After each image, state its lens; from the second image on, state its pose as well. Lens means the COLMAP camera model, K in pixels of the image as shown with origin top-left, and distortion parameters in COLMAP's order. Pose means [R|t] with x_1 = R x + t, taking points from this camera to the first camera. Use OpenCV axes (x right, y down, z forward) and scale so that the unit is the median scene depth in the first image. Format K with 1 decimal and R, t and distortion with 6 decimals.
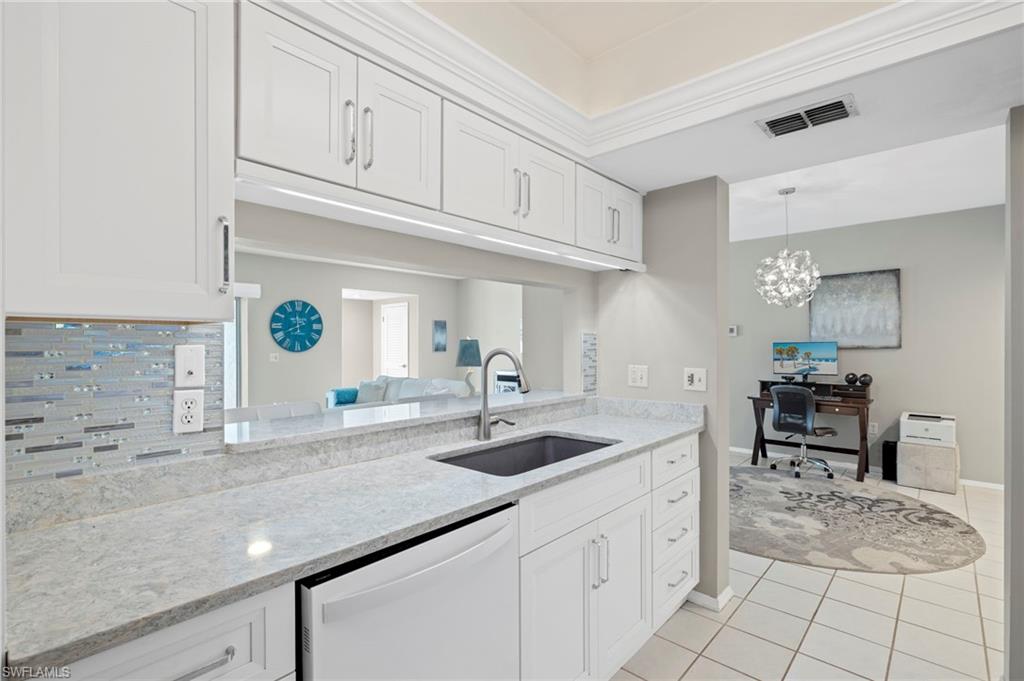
lens RADIAL K [[473.9, 0, 508.3], [0, 473.9, 341.8], [0, 0, 1]] dist [0.000870, -0.000093]
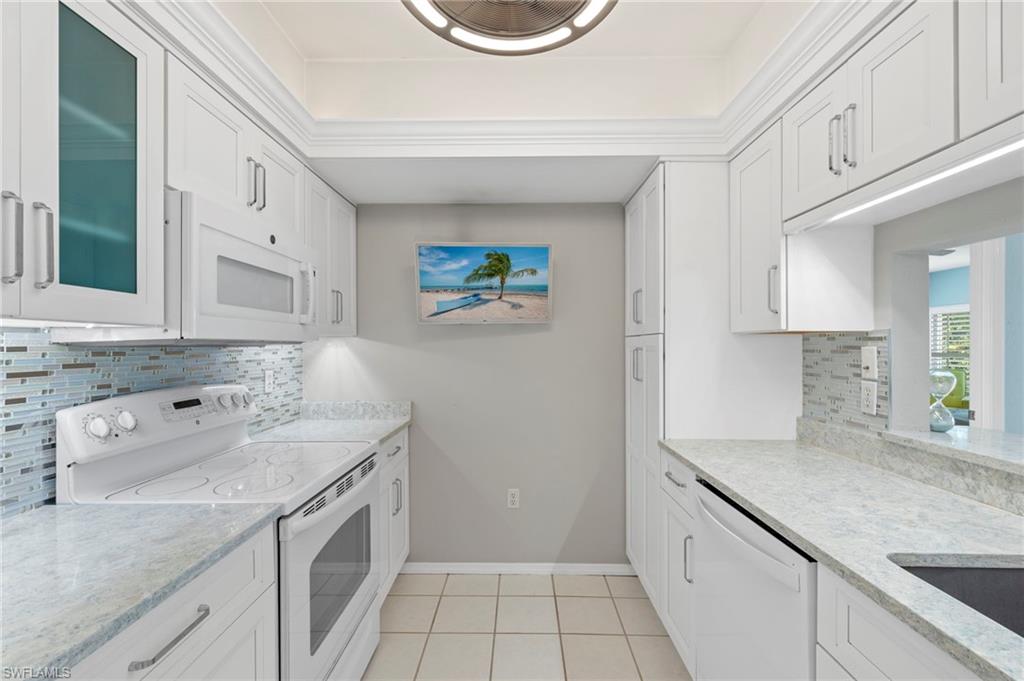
lens RADIAL K [[435.7, 0, 511.9], [0, 435.7, 344.6], [0, 0, 1]] dist [0.001322, -0.000393]
pose [[-0.743617, -0.000766, -0.668605, 0.815238], [0.002399, 0.999990, -0.003813, 0.003332], [0.668601, -0.004440, -0.743608, 1.181054]]
